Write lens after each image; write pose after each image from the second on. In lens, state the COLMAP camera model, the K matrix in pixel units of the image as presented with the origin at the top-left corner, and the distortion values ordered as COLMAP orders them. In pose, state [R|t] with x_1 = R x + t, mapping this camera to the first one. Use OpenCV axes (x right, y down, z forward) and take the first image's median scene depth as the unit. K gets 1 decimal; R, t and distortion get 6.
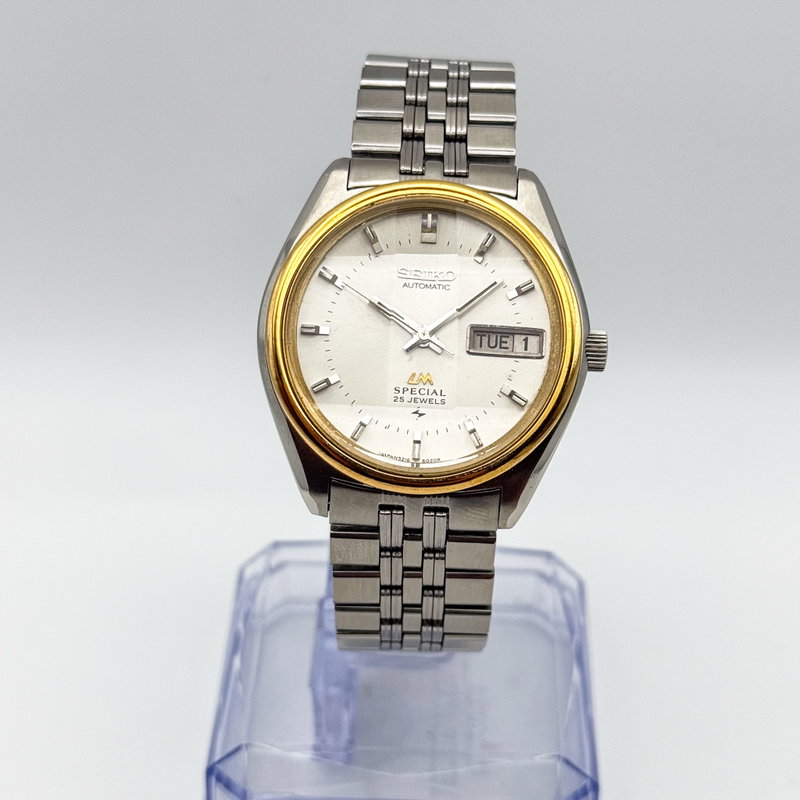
lens RADIAL K [[1951.7, 0, 400.0], [0, 1951.7, 400.0], [0, 0, 1]] dist [0.011316, 0.112089]
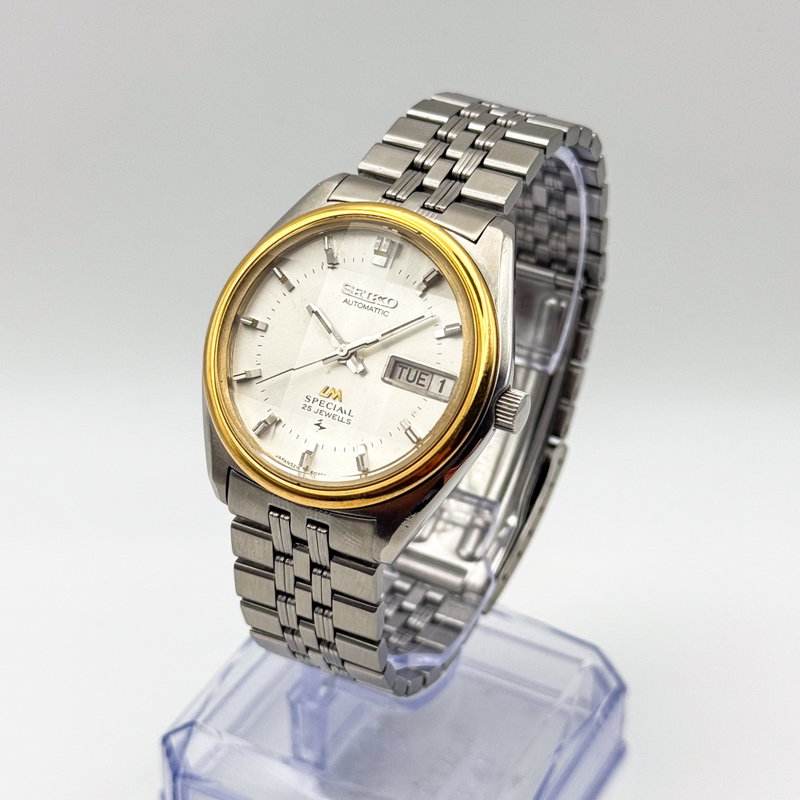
lens RADIAL K [[1951.7, 0, 400.0], [0, 1951.7, 400.0], [0, 0, 1]] dist [0.011316, 0.112089]
pose [[0.901773, 0.235986, -0.362099, 0.403291], [-0.256844, 0.966403, -0.009825, -0.006609], [0.347616, 0.101862, 0.932088, 0.071246]]
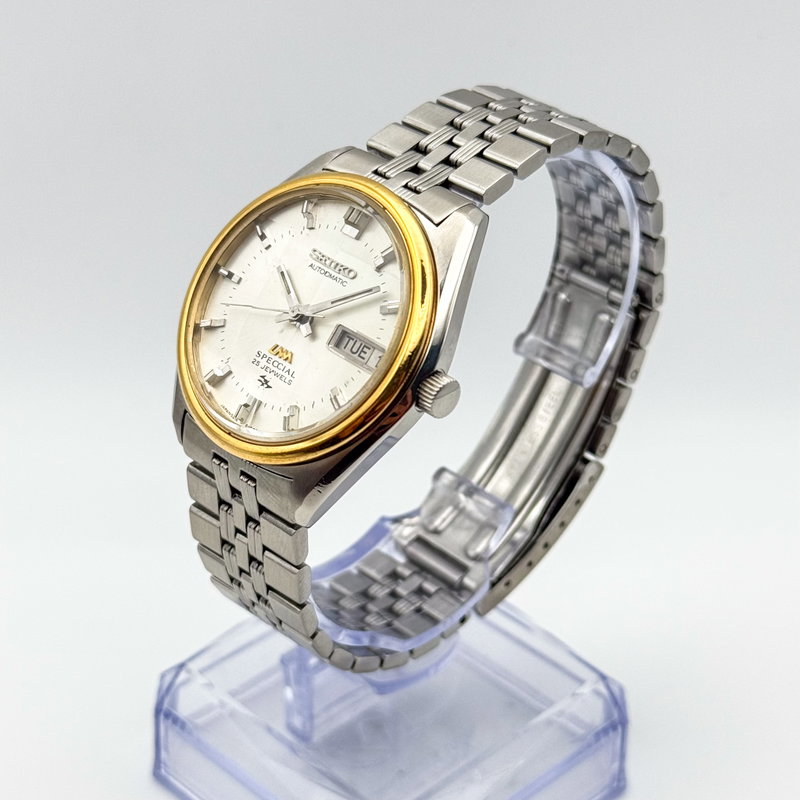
lens RADIAL K [[1951.7, 0, 400.0], [0, 1951.7, 400.0], [0, 0, 1]] dist [0.011316, 0.112089]
pose [[0.728878, 0.356437, -0.584542, 0.659652], [-0.405649, 0.912623, 0.050679, -0.064844], [0.551530, 0.200180, 0.809779, 0.202613]]
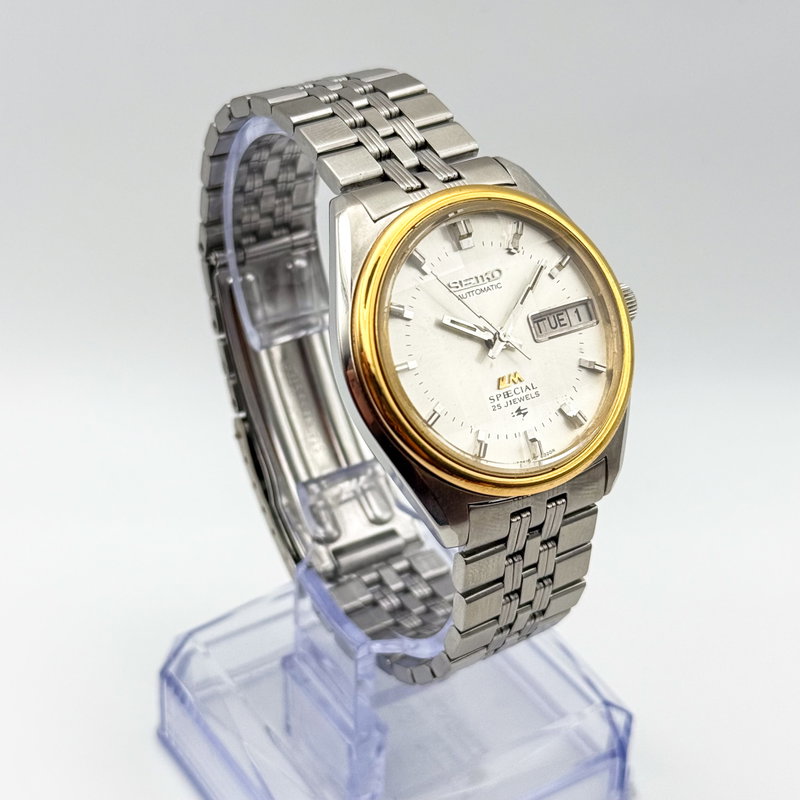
lens RADIAL K [[1951.7, 0, 400.0], [0, 1951.7, 400.0], [0, 0, 1]] dist [0.011316, 0.112089]
pose [[0.822816, -0.317336, 0.471457, -0.504393], [0.318379, 0.944571, 0.080134, -0.098011], [-0.470754, 0.084166, 0.878241, 0.147838]]
